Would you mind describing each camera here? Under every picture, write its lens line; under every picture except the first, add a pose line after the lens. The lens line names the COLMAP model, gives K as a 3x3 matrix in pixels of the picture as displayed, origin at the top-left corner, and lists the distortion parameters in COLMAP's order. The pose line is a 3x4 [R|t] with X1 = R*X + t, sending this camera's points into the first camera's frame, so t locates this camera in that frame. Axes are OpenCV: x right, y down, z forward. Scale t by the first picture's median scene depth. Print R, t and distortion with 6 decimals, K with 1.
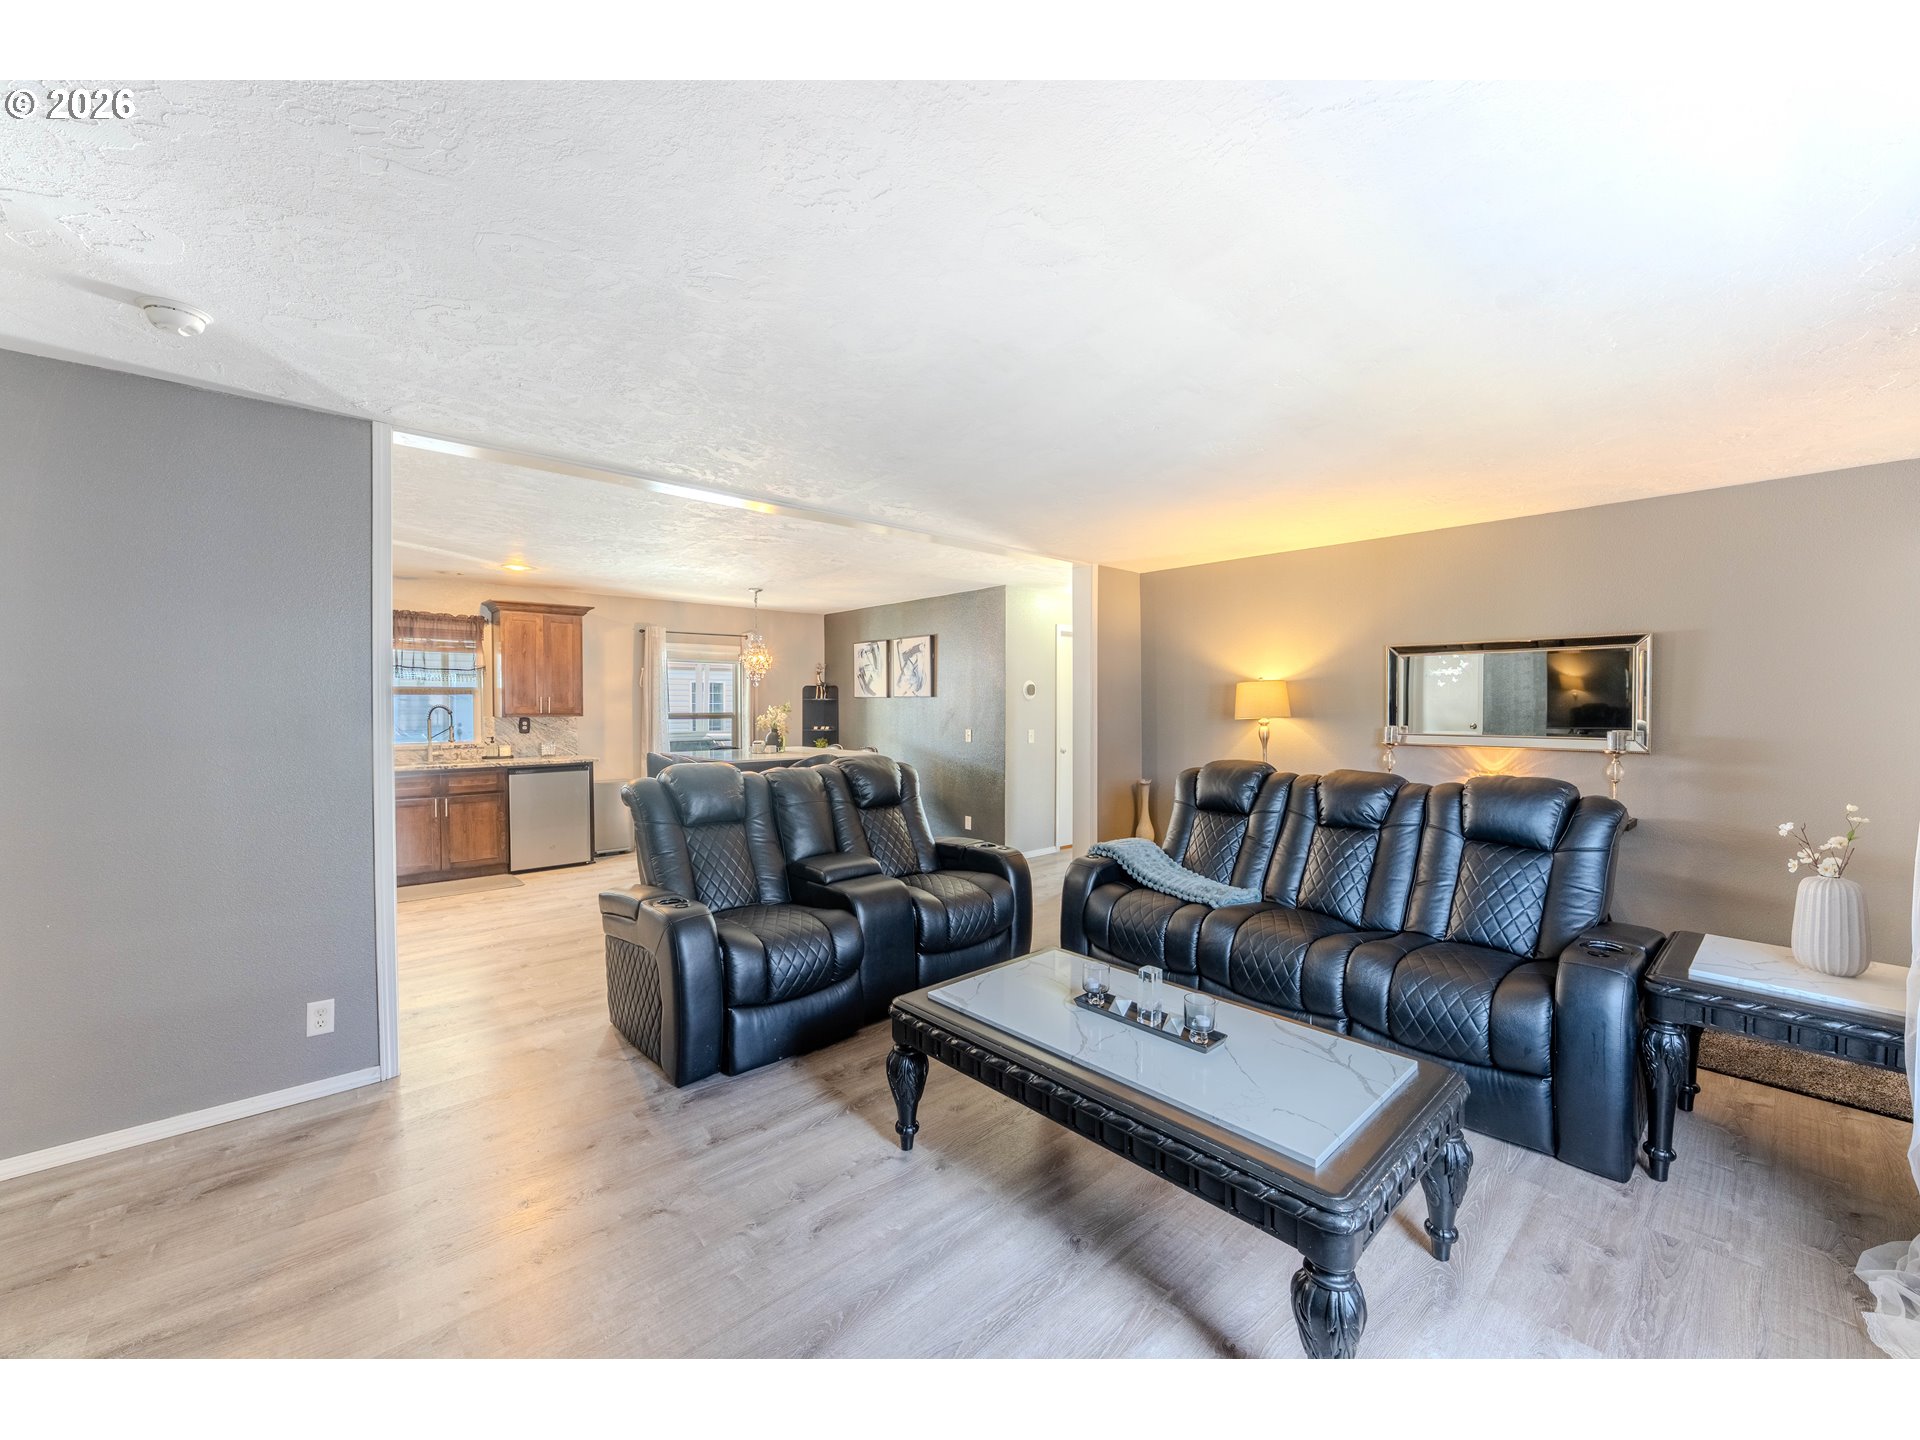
lens RADIAL K [[762.7, 0, 967.0], [0, 762.7, 718.2], [0, 0, 1]] dist [-0.001394, -0.000306]
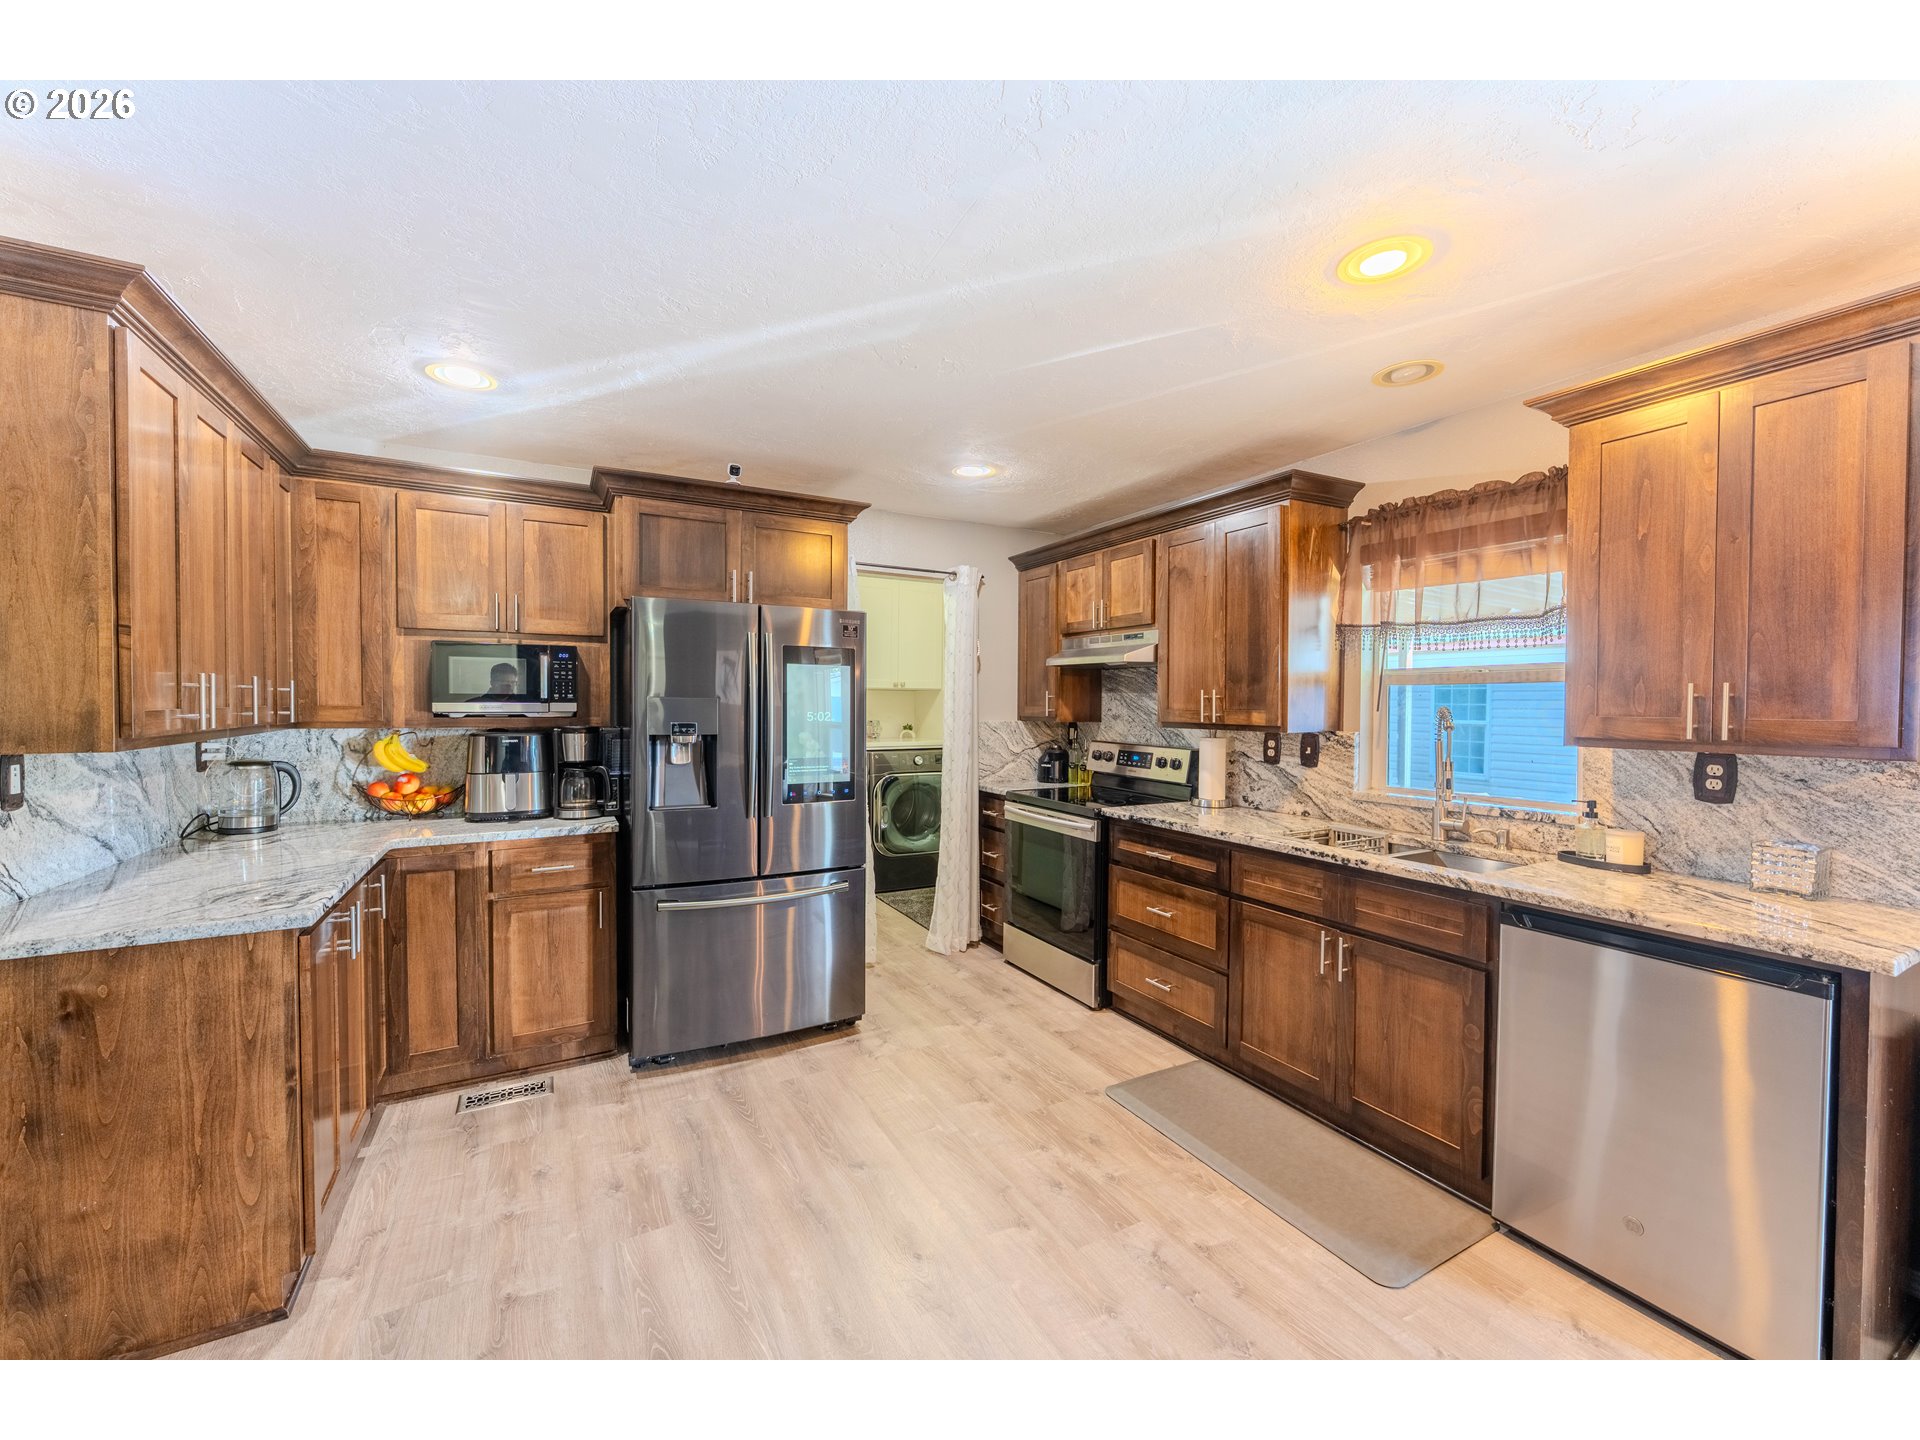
lens RADIAL K [[758.6, 0, 964.5], [0, 758.6, 719.4], [0, 0, 1]] dist [-0.001856, -0.000224]
pose [[-0.227344, 0.020843, -0.973591, -0.213291], [-0.024657, 0.999327, 0.027151, -0.014878], [0.973502, 0.030178, -0.226677, 0.774555]]
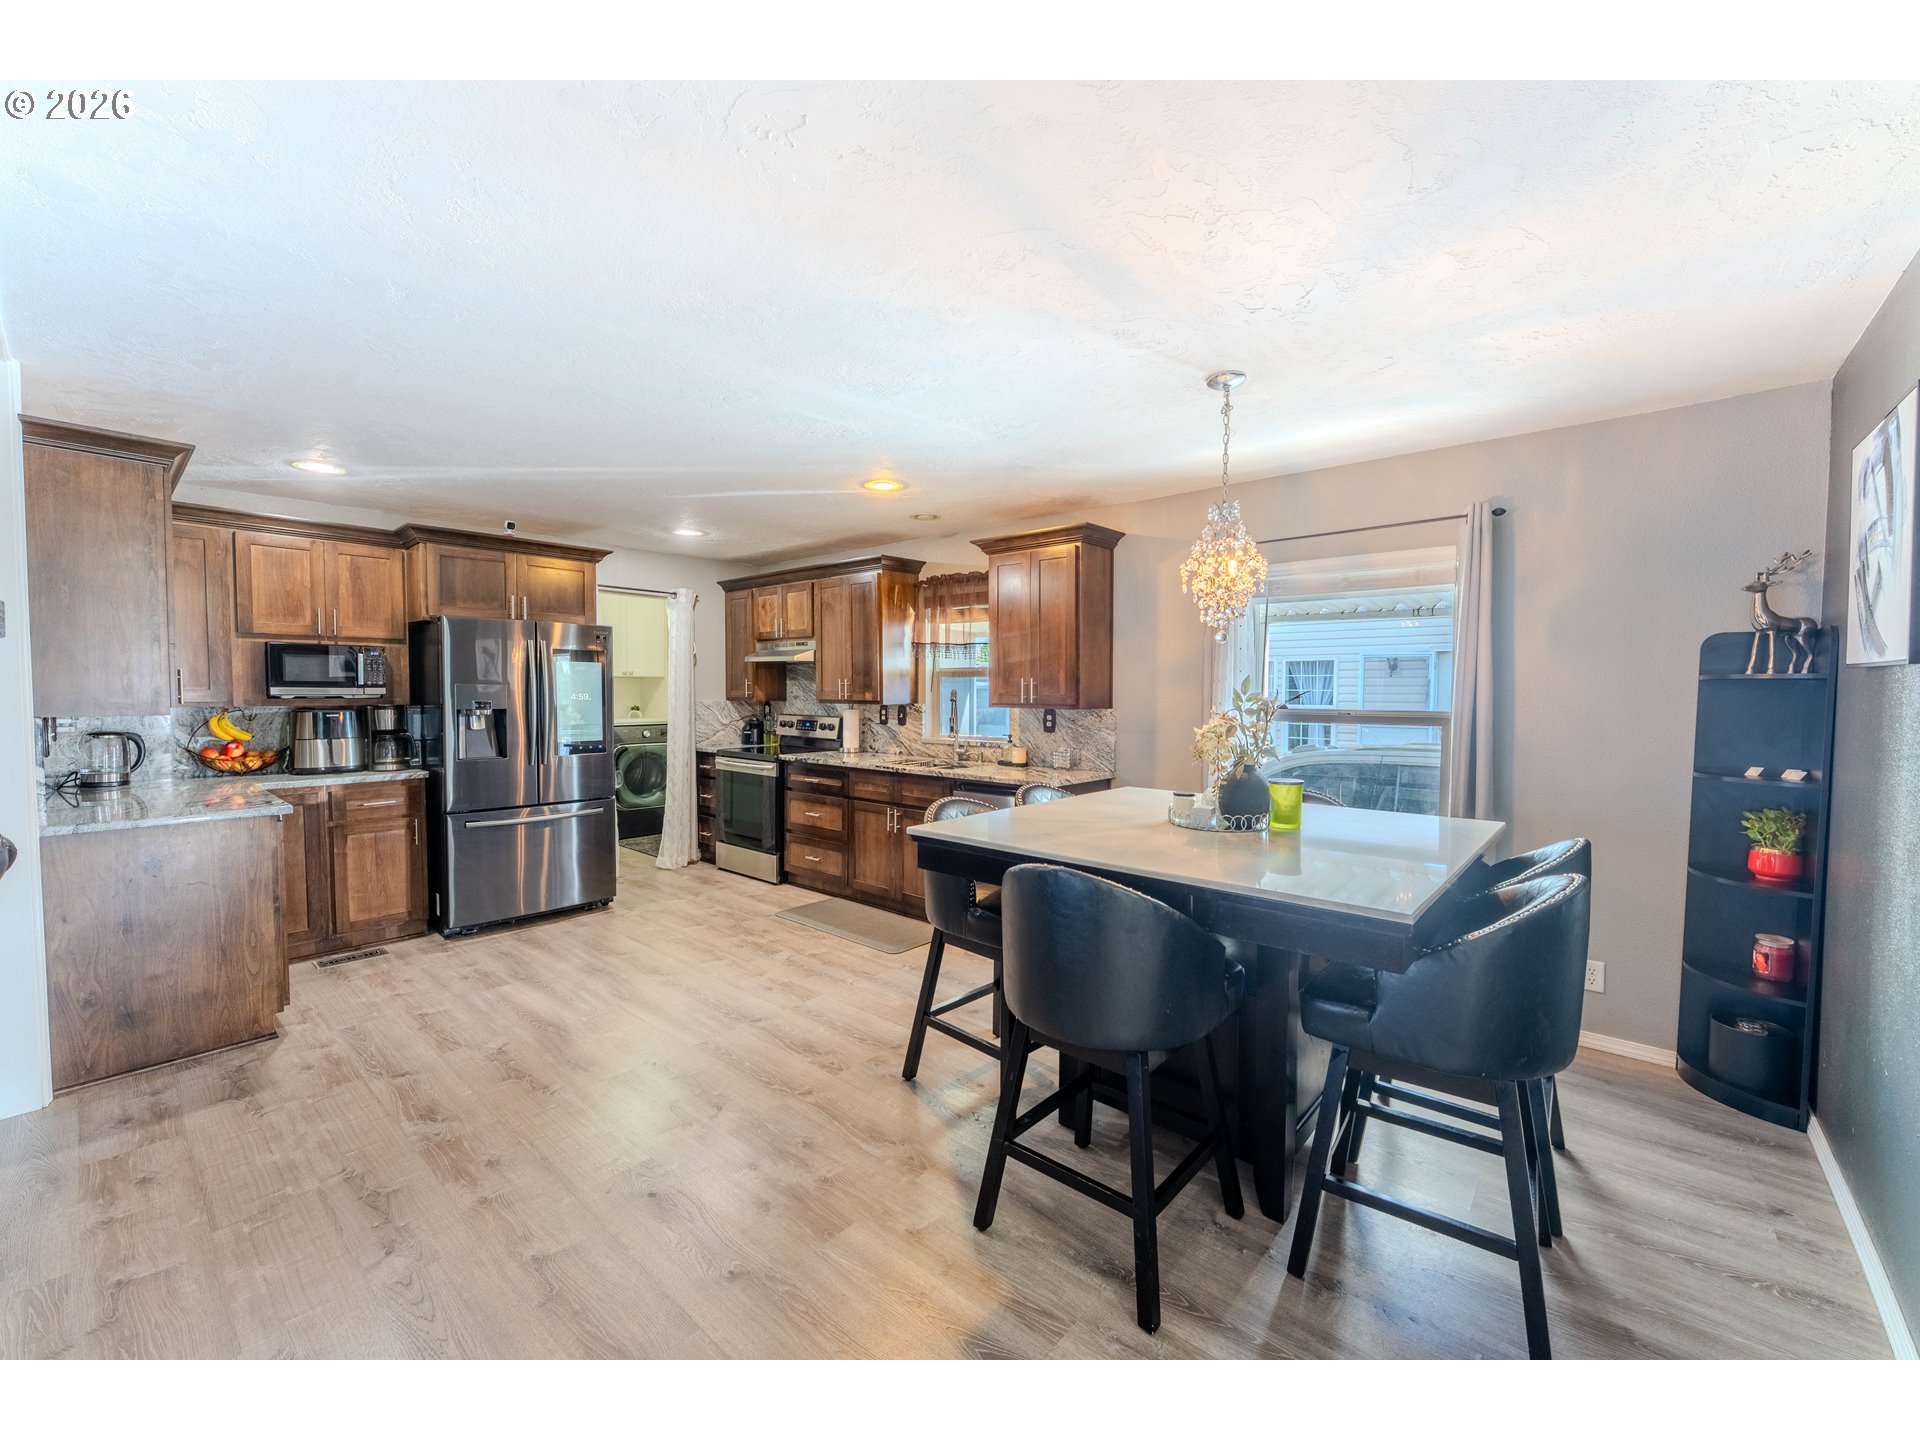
lens RADIAL K [[762.7, 0, 967.0], [0, 762.7, 718.2], [0, 0, 1]] dist [-0.001394, -0.000306]
pose [[0.122333, 0.038559, -0.991740, 0.082246], [-0.023486, 0.999078, 0.035948, -0.015507], [0.992211, 0.018894, 0.123125, 0.846079]]
